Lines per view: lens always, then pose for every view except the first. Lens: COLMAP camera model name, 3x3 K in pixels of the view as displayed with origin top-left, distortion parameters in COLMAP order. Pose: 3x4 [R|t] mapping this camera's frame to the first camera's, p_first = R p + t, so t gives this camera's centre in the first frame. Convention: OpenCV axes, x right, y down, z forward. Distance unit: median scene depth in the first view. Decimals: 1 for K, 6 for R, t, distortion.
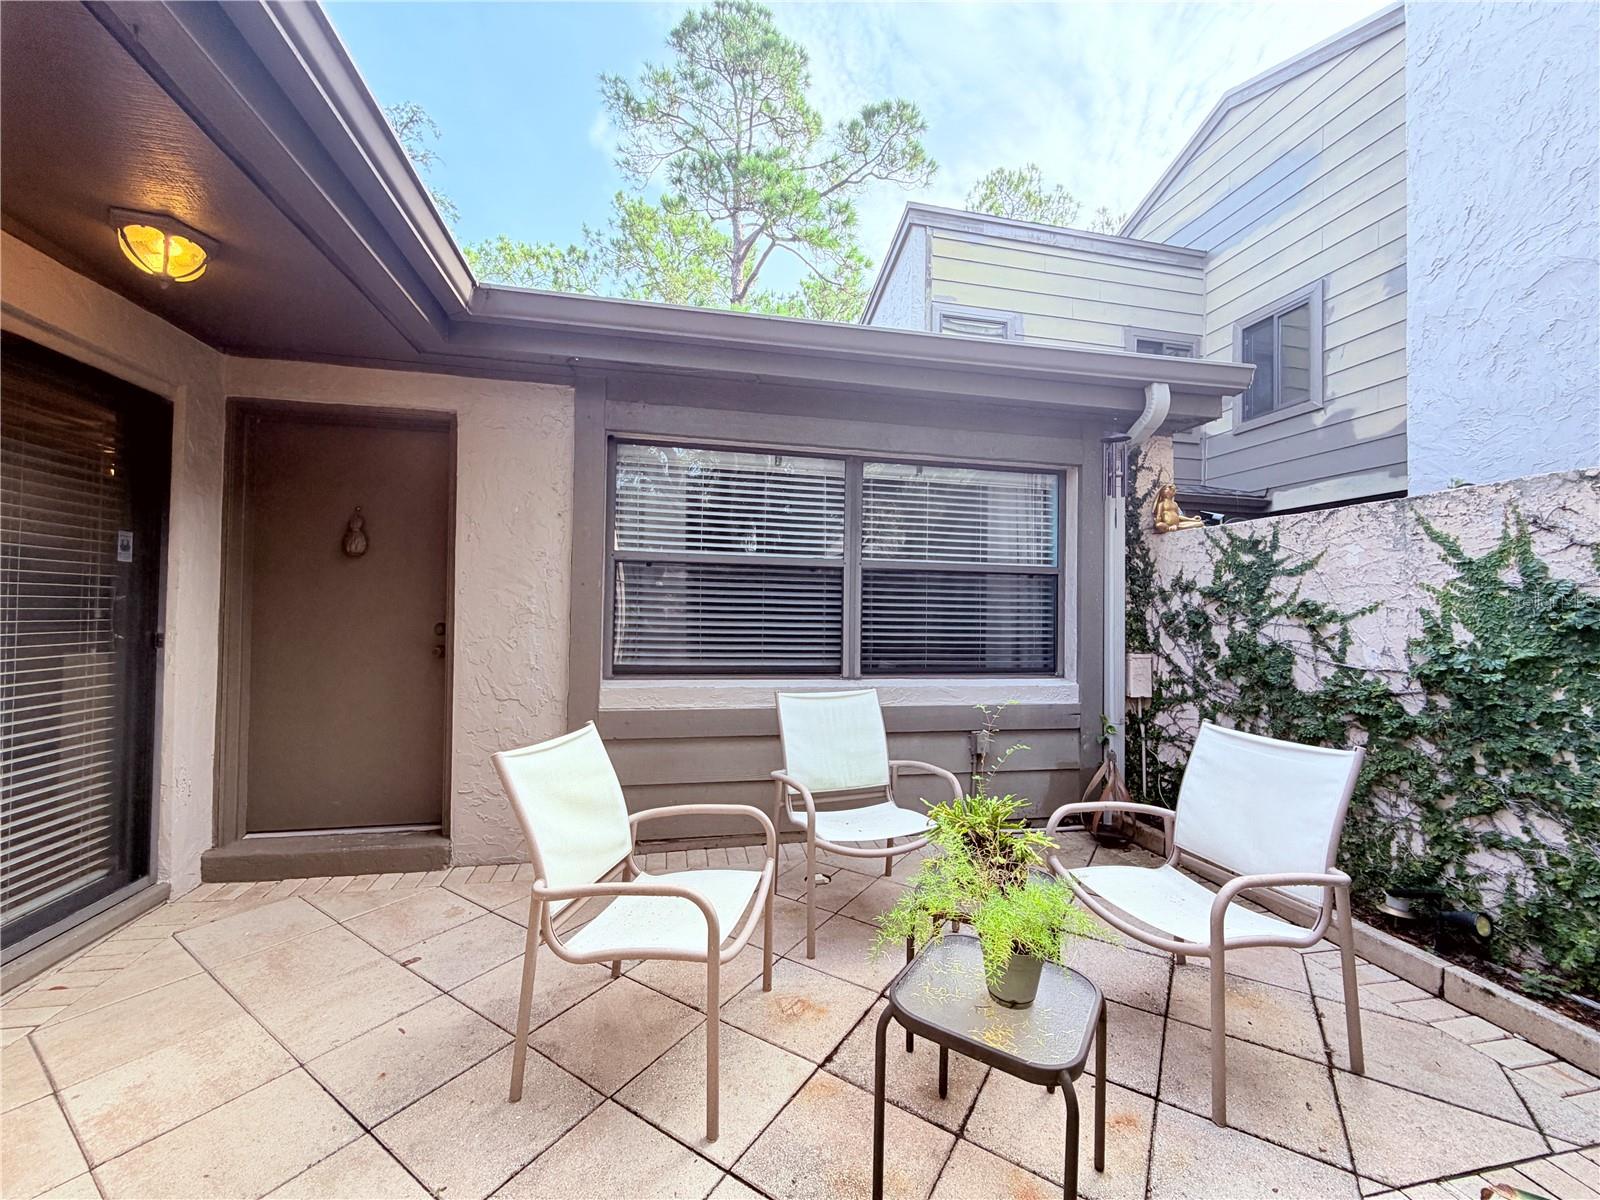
lens RADIAL K [[633.0, 0, 799.7], [0, 633.0, 598.5], [0, 0, 1]] dist [0.000881, 0.000093]
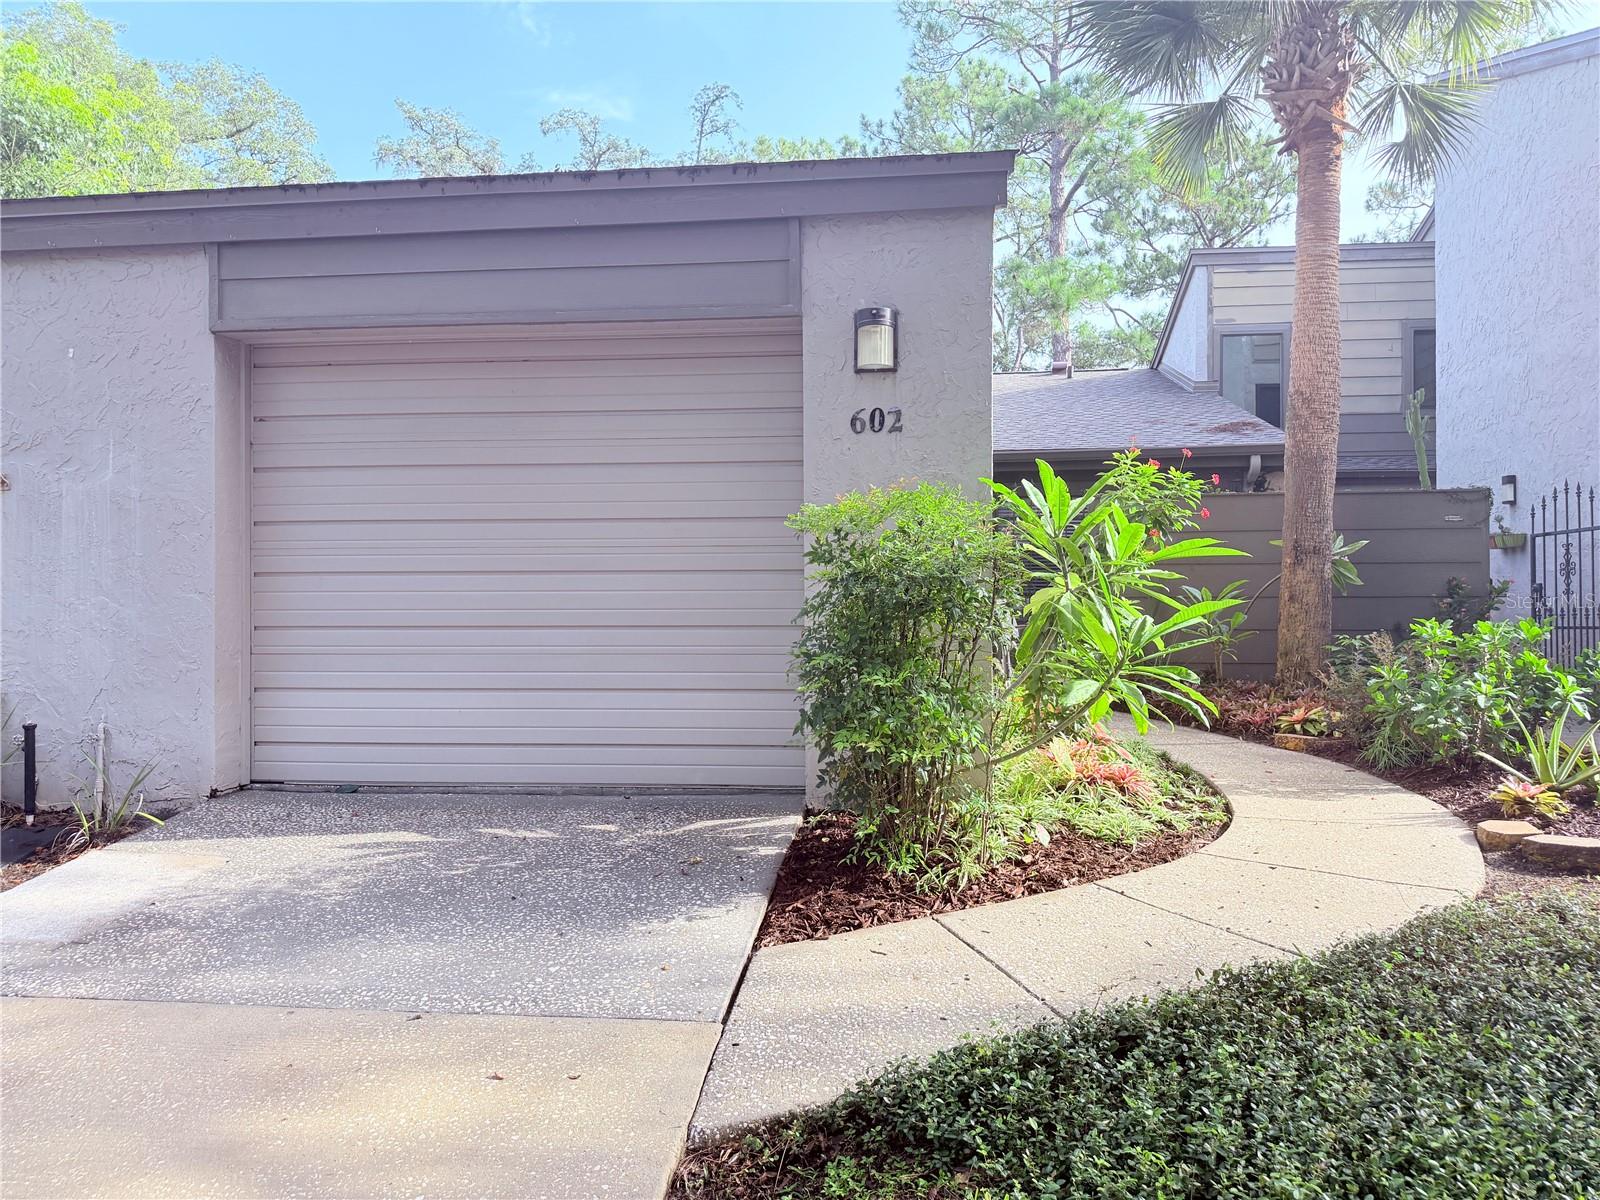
lens RADIAL K [[1124.6, 0, 802.4], [0, 1124.6, 600.3], [0, 0, 1]] dist [-0.002118, -0.000270]
pose [[0.943207, -0.021320, -0.331520, 0.062455], [0.025757, 0.999628, 0.008995, 0.010807], [0.331204, -0.017023, 0.943405, -0.507351]]
